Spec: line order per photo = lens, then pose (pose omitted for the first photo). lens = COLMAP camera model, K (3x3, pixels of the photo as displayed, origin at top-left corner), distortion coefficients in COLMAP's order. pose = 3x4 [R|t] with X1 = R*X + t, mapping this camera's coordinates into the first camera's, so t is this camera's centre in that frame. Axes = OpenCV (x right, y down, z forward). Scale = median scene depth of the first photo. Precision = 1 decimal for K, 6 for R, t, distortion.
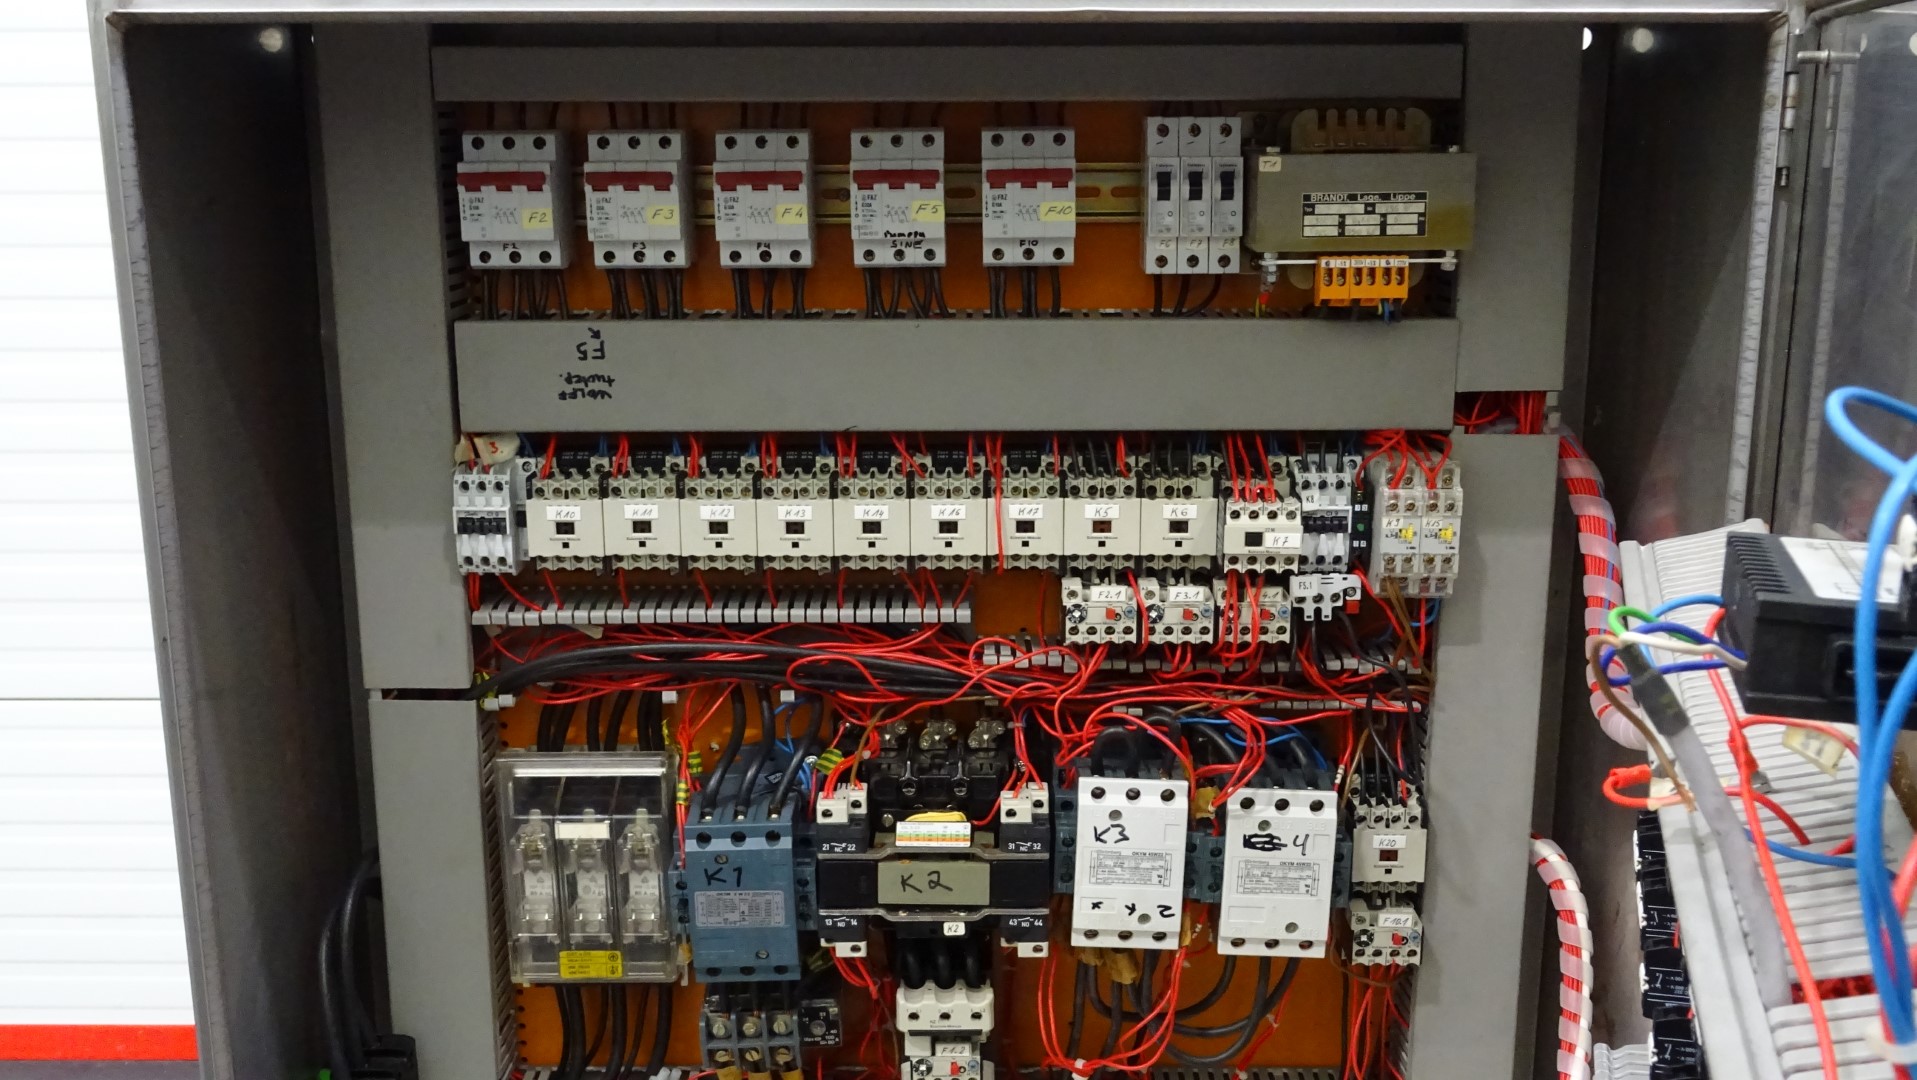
lens RADIAL K [[1874.1, 0, 958.5], [0, 1874.1, 540.0], [0, 0, 1]] dist [-0.006961, -0.017385]
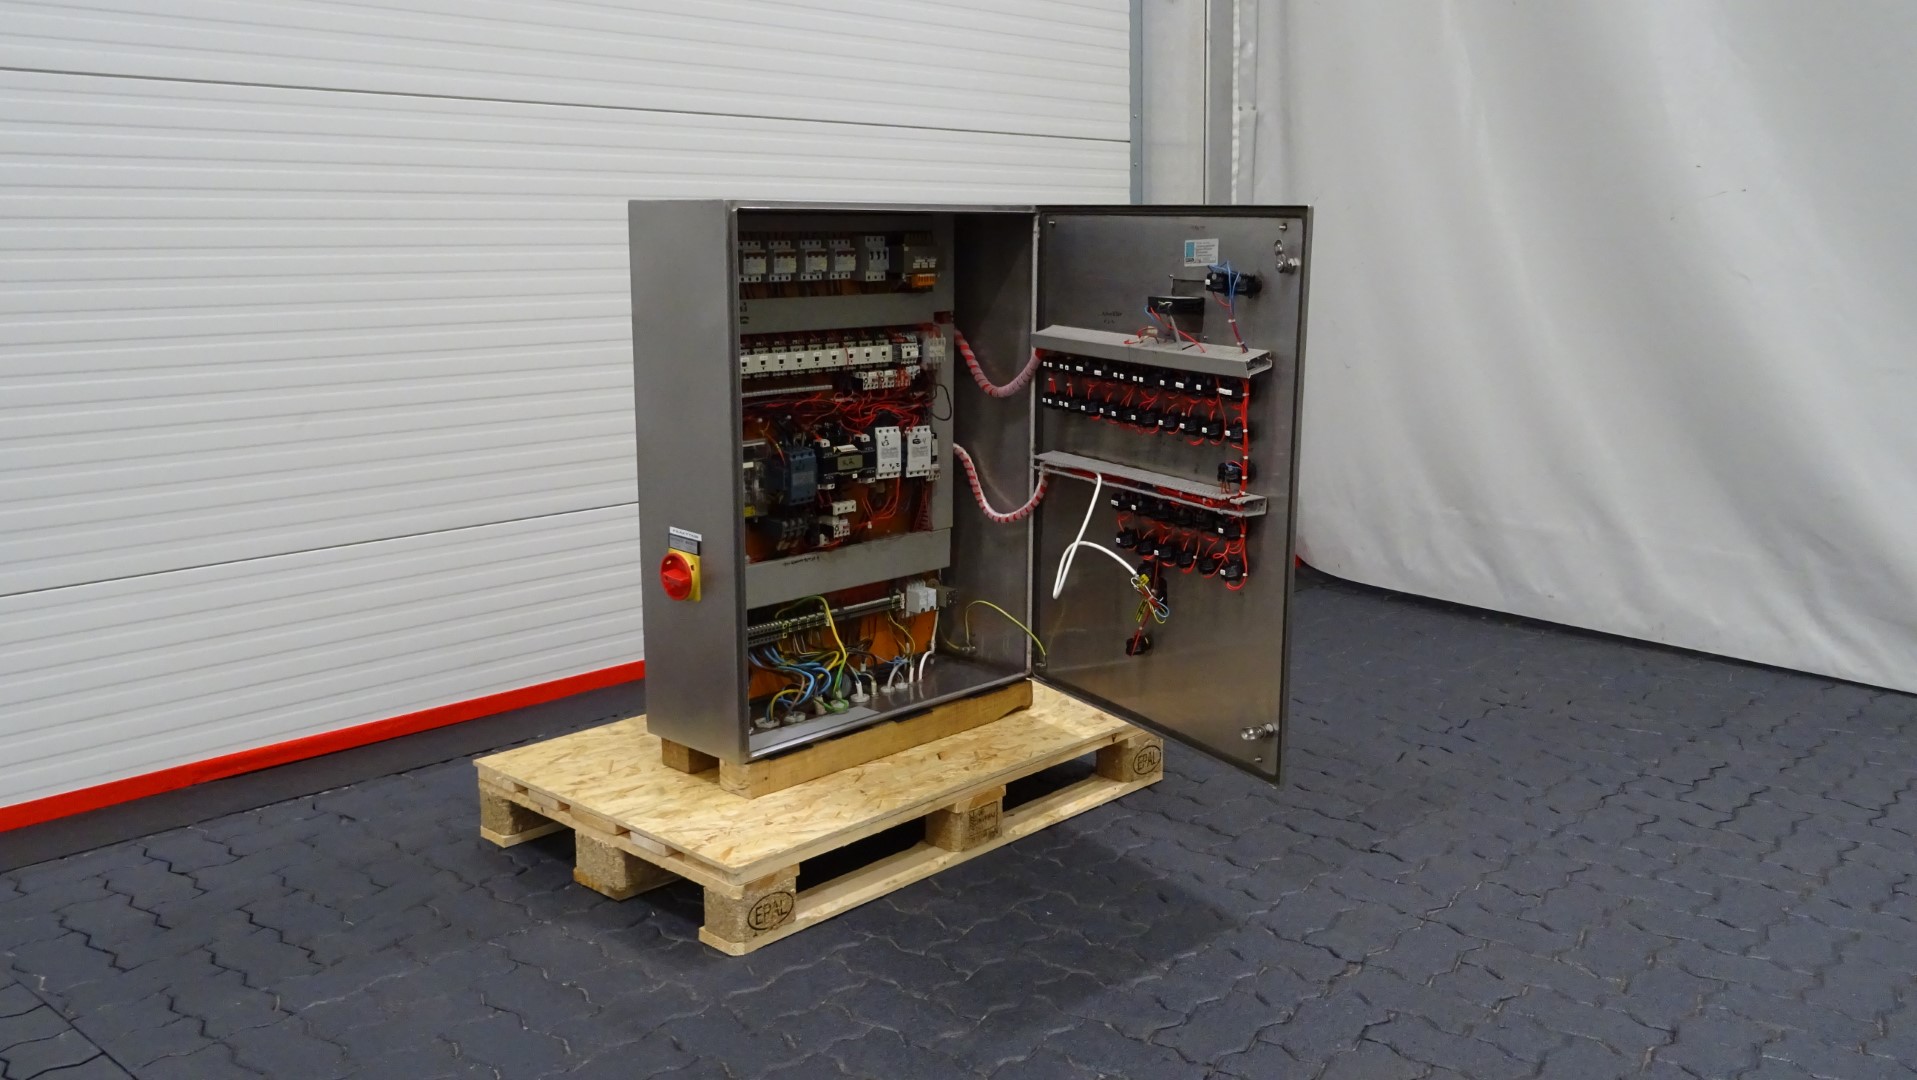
lens RADIAL K [[1657.9, 0, 959.0], [0, 1657.9, 591.6], [0, 0, 1]] dist [0.001941, -0.000135]
pose [[0.675450, -0.155133, 0.720903, -2.064484], [0.161590, 0.984998, 0.060562, 0.262566], [-0.719483, 0.075585, 0.690384, -1.183316]]
